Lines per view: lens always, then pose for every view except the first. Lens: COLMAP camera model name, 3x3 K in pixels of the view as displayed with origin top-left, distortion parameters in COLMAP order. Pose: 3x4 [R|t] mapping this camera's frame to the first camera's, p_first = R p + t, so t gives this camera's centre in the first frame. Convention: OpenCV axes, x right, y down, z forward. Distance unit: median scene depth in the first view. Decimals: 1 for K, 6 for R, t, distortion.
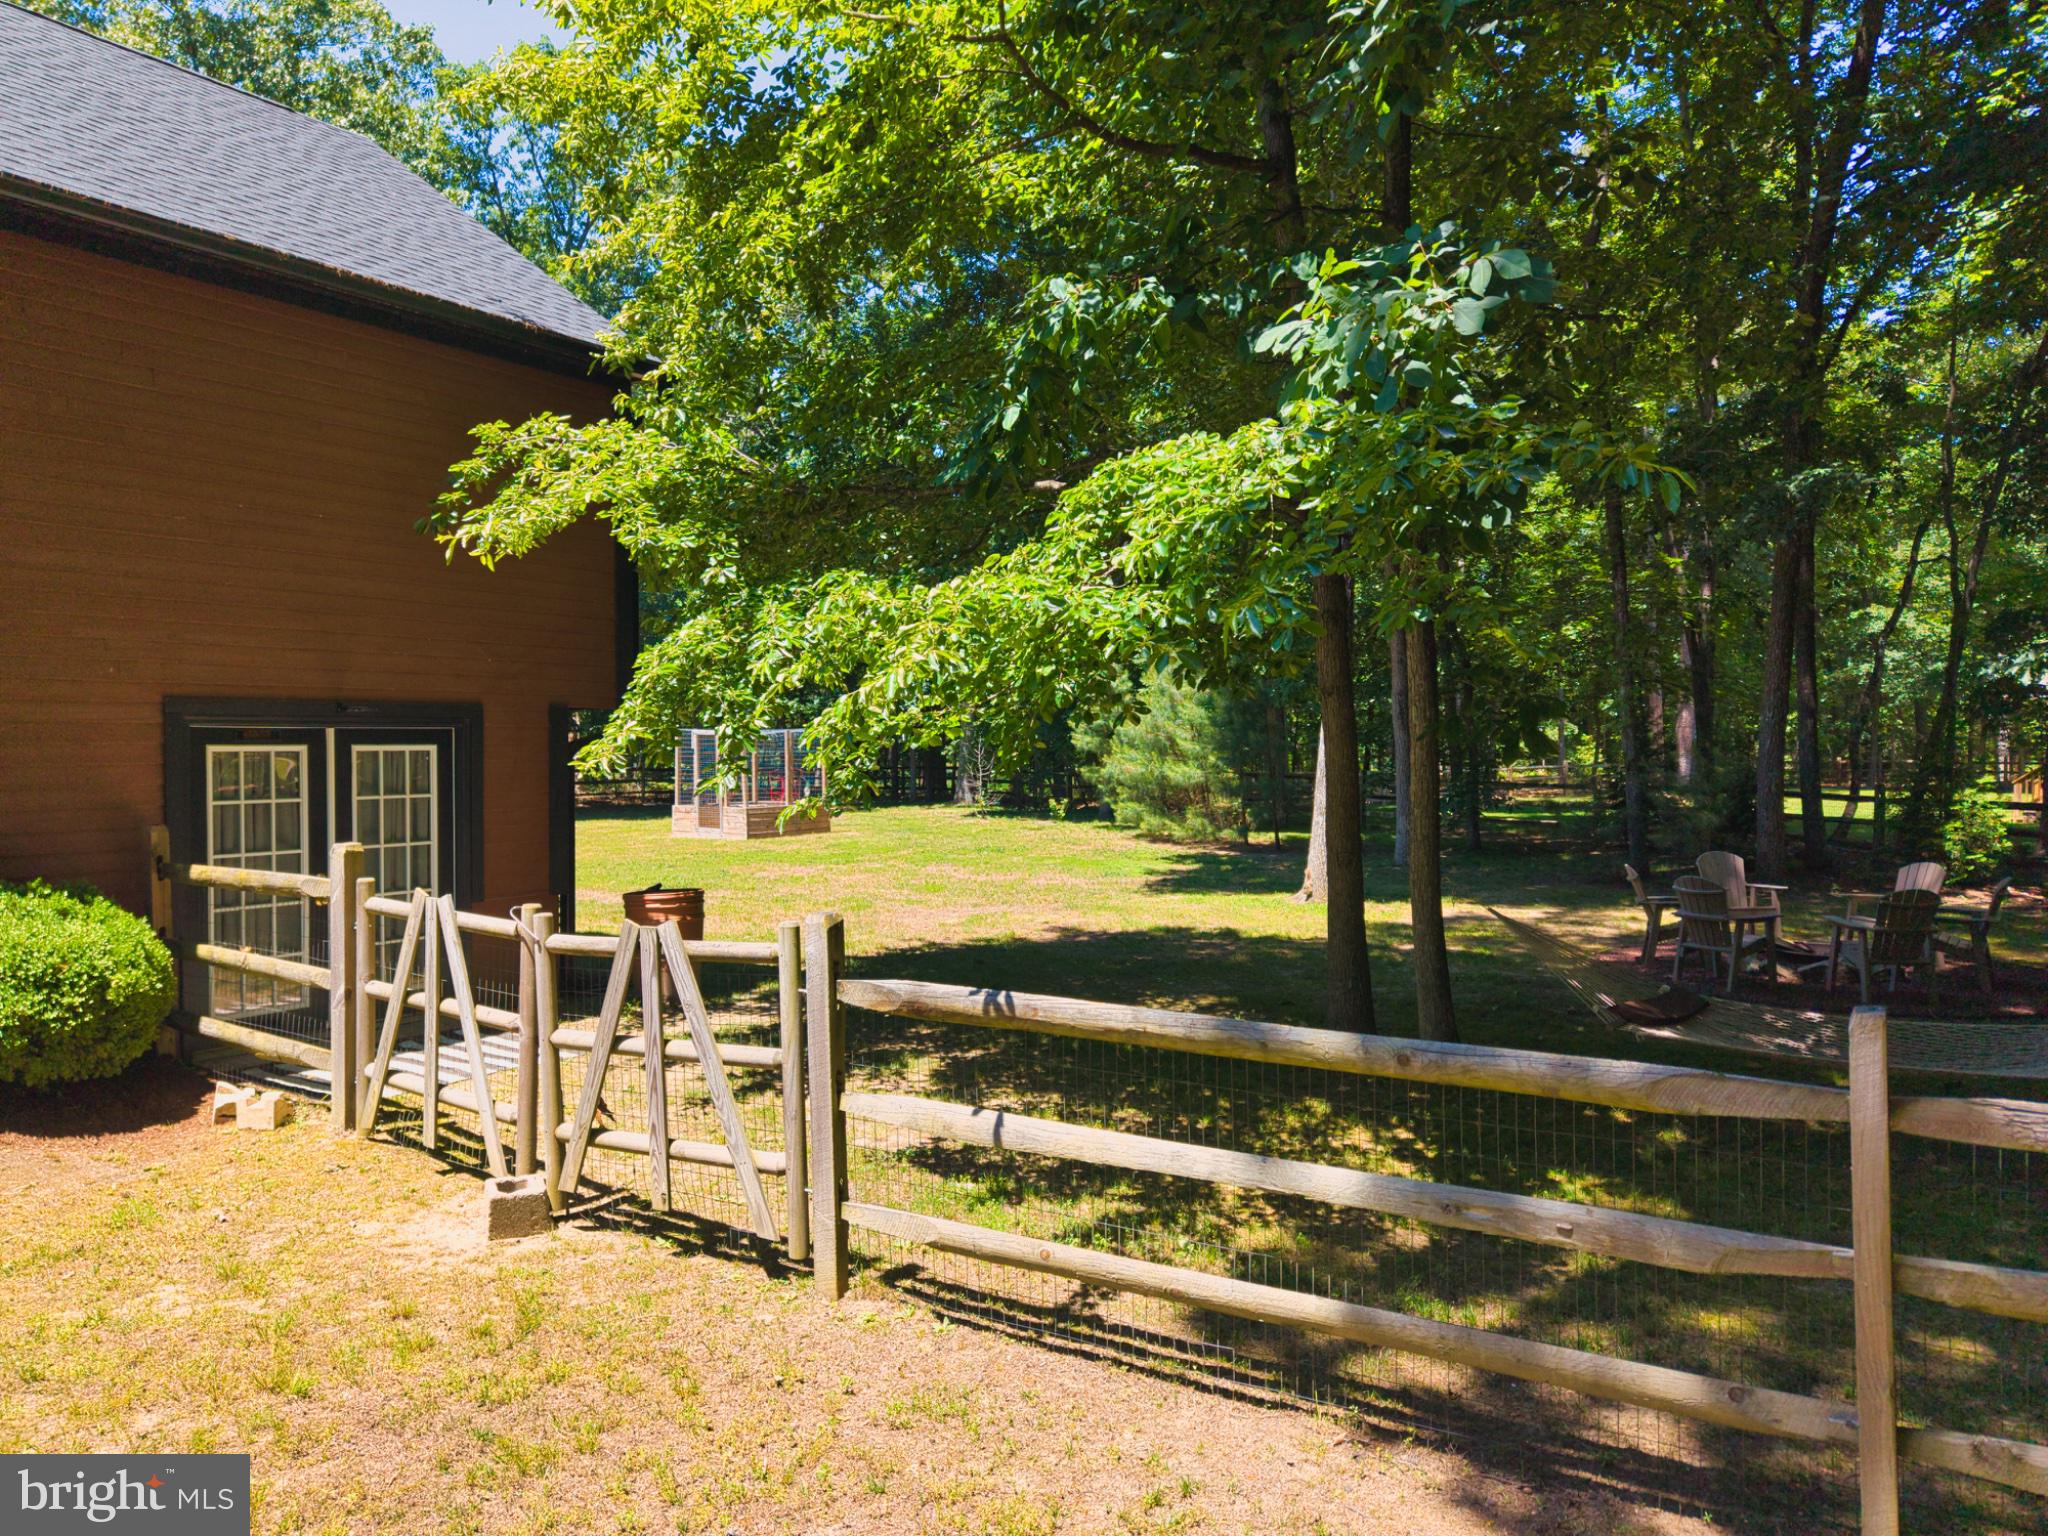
lens RADIAL K [[1374.9, 0, 1039.6], [0, 1374.9, 761.5], [0, 0, 1]] dist [0.030778, -0.026701]
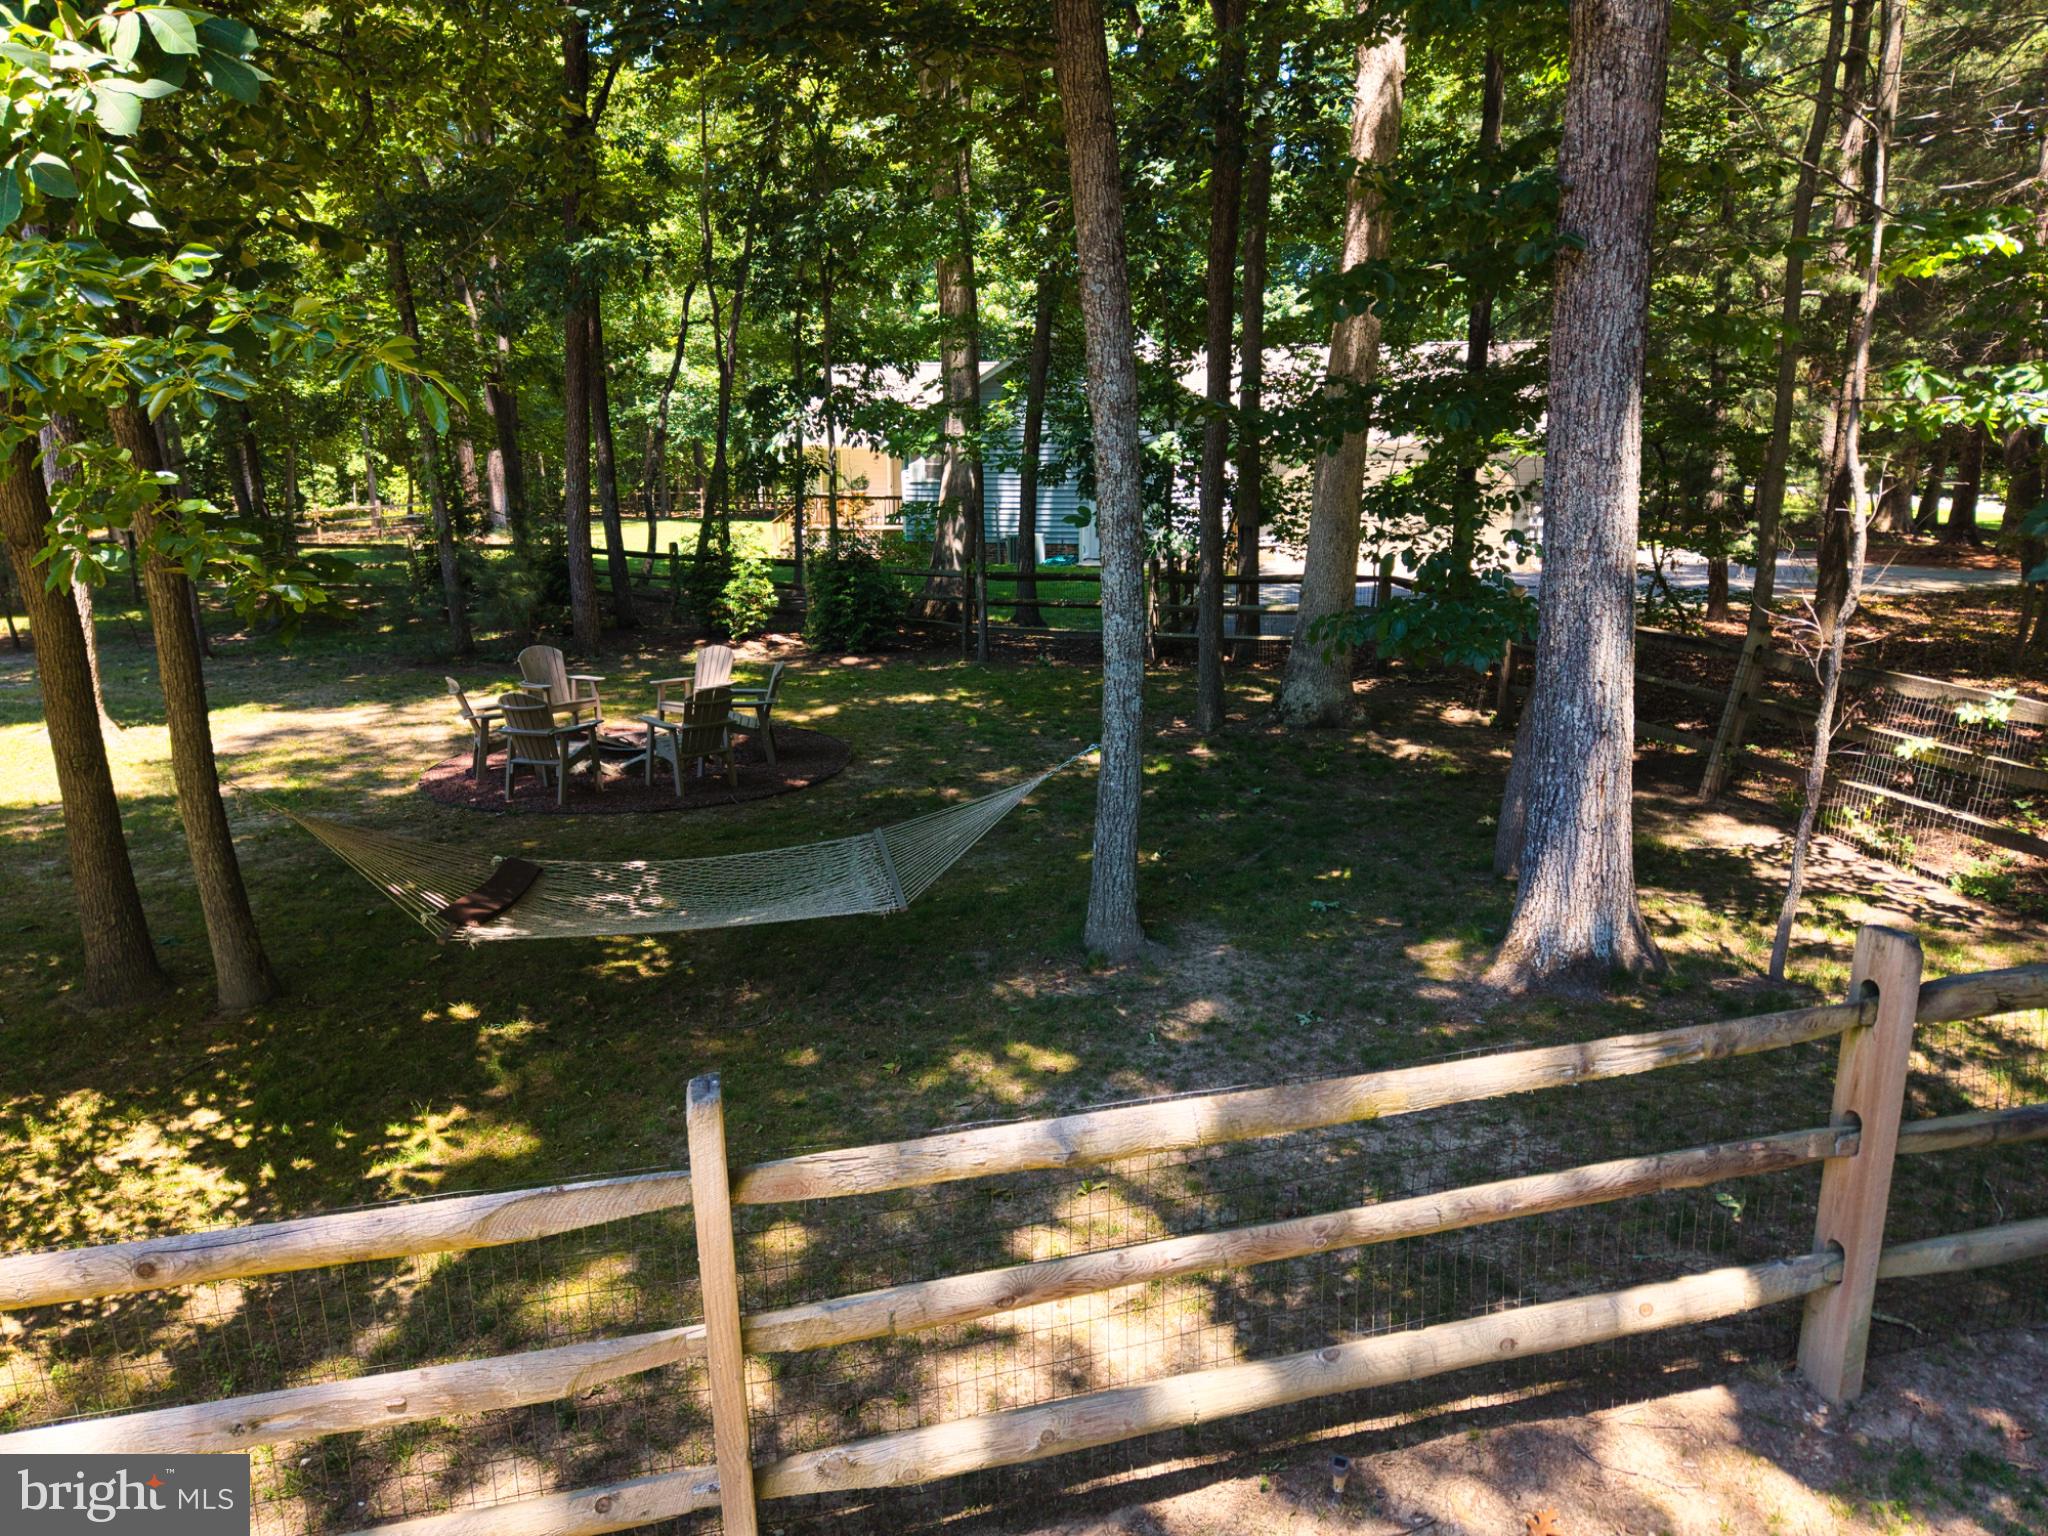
lens RADIAL K [[1374.9, 0, 1018.9], [0, 1374.9, 757.5], [0, 0, 1]] dist [0.030778, -0.026701]
pose [[0.704223, -0.156499, 0.692515, 0.064672], [0.018455, 0.979109, 0.202499, -0.093314], [-0.709738, -0.129824, 0.692399, 0.107884]]
